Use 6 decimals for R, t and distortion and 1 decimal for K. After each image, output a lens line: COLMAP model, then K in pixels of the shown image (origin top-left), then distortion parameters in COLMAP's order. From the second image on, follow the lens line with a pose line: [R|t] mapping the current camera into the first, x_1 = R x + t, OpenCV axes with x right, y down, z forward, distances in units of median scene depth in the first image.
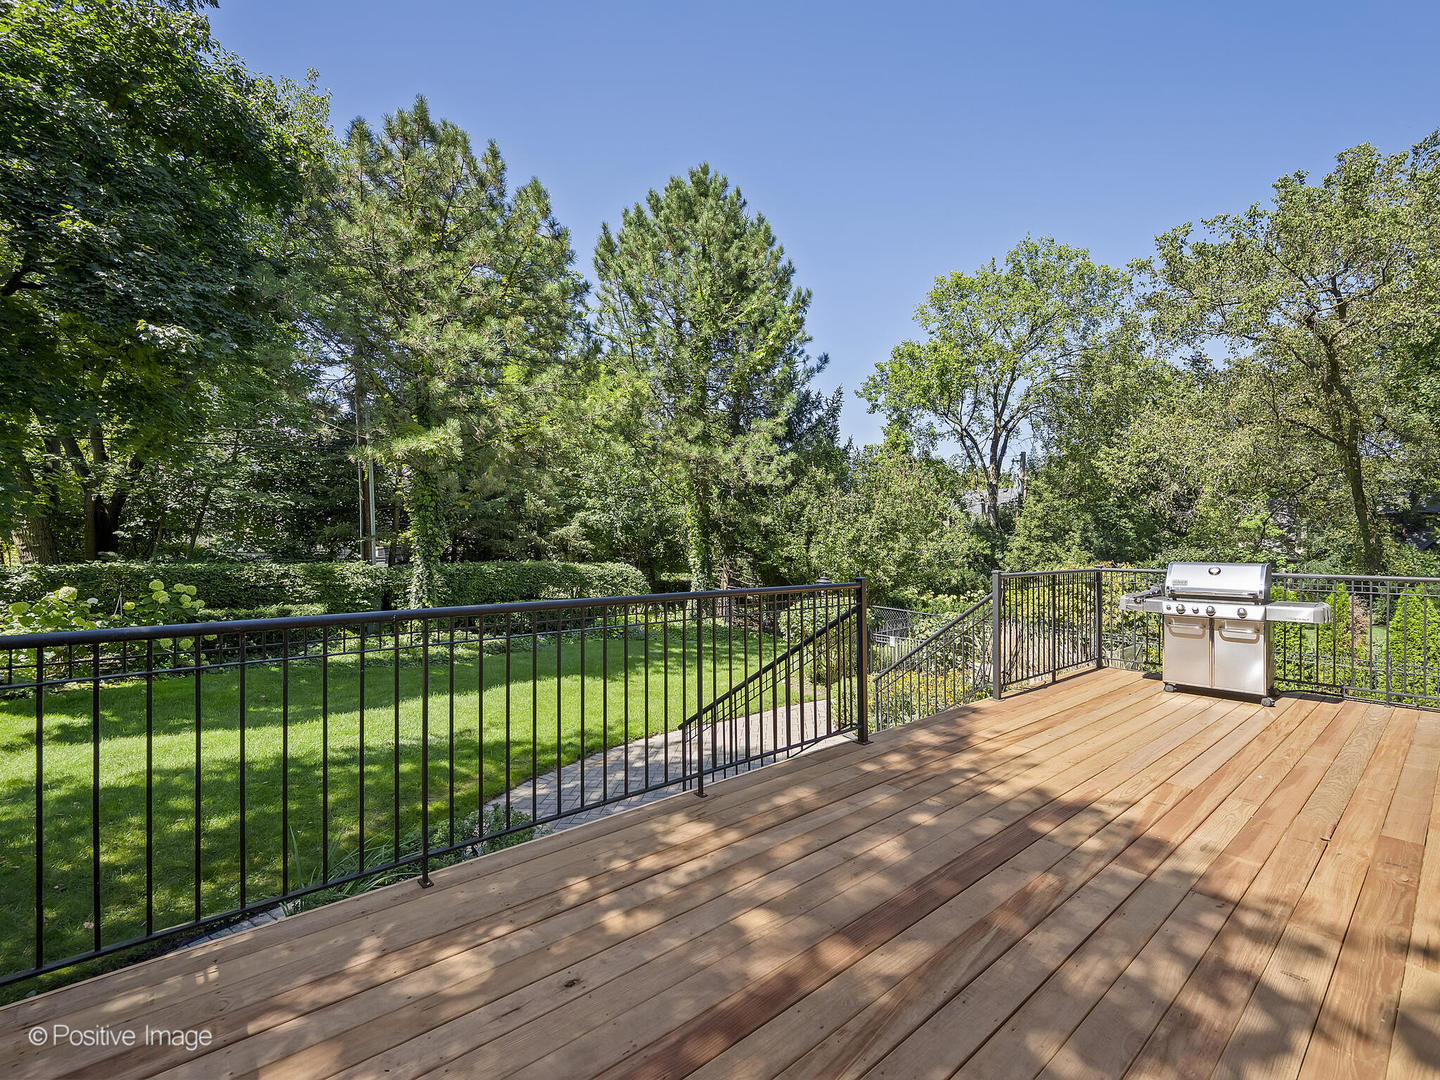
lens RADIAL K [[696.9, 0, 723.7], [0, 696.9, 534.4], [0, 0, 1]] dist [0.024298, -0.000290]
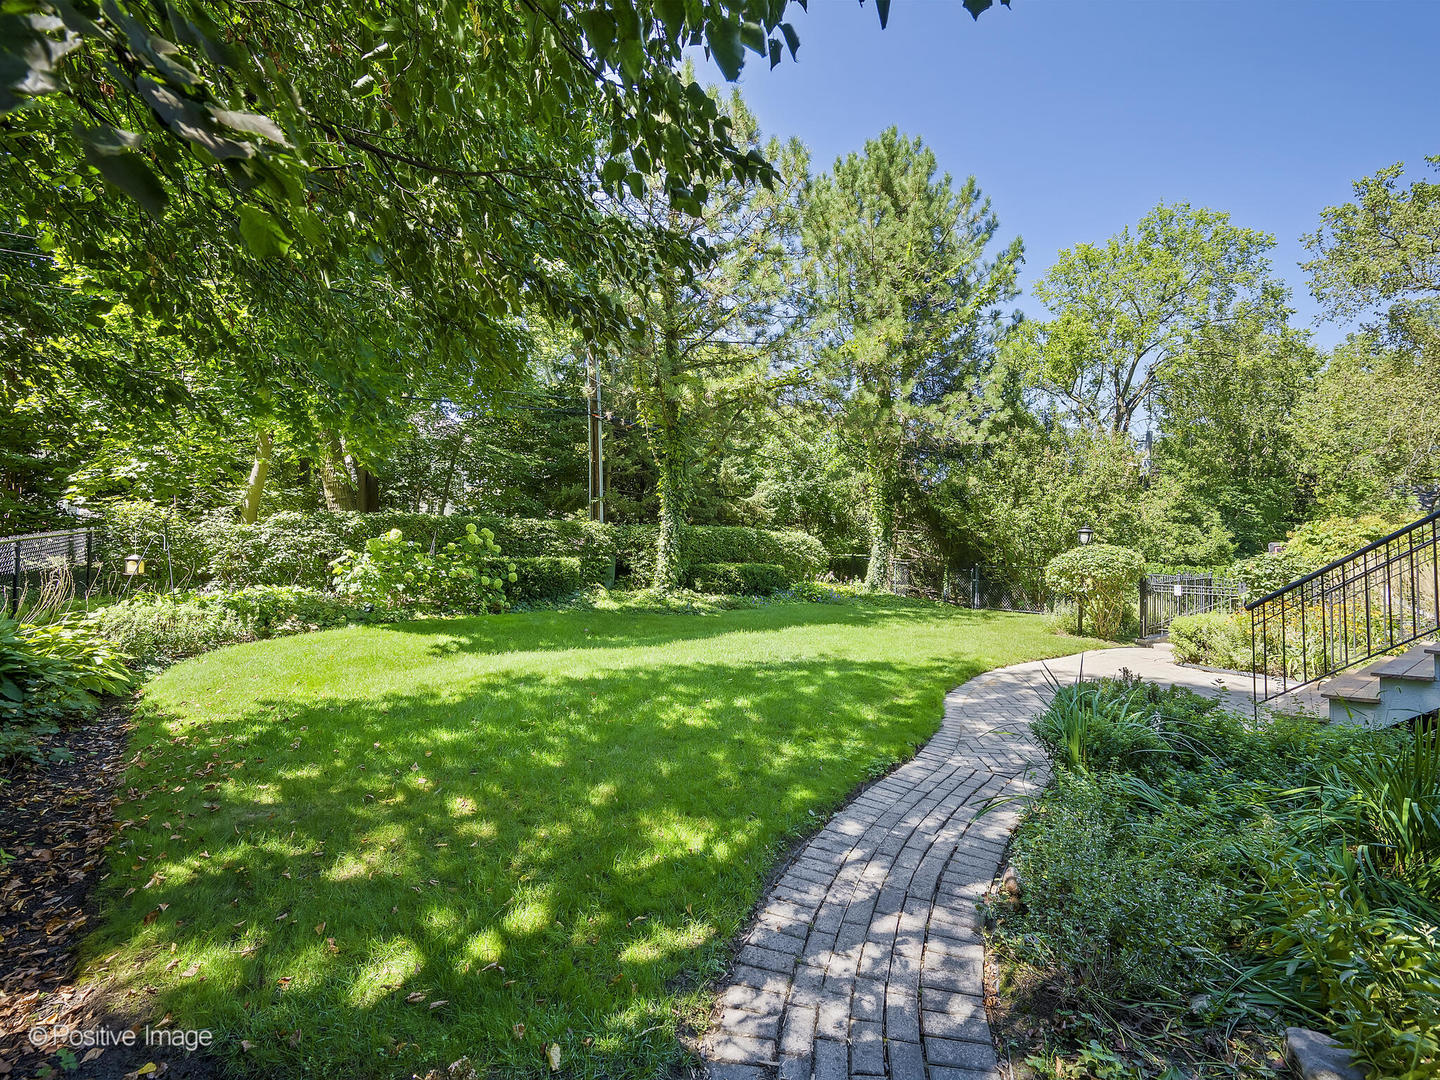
lens RADIAL K [[696.9, 0, 723.7], [0, 696.9, 534.4], [0, 0, 1]] dist [0.024298, -0.000290]
pose [[0.996643, -0.007621, -0.081517, -0.179847], [0.007644, 0.999971, -0.000038, 0.044216], [0.081515, -0.000585, 0.996672, -0.003630]]
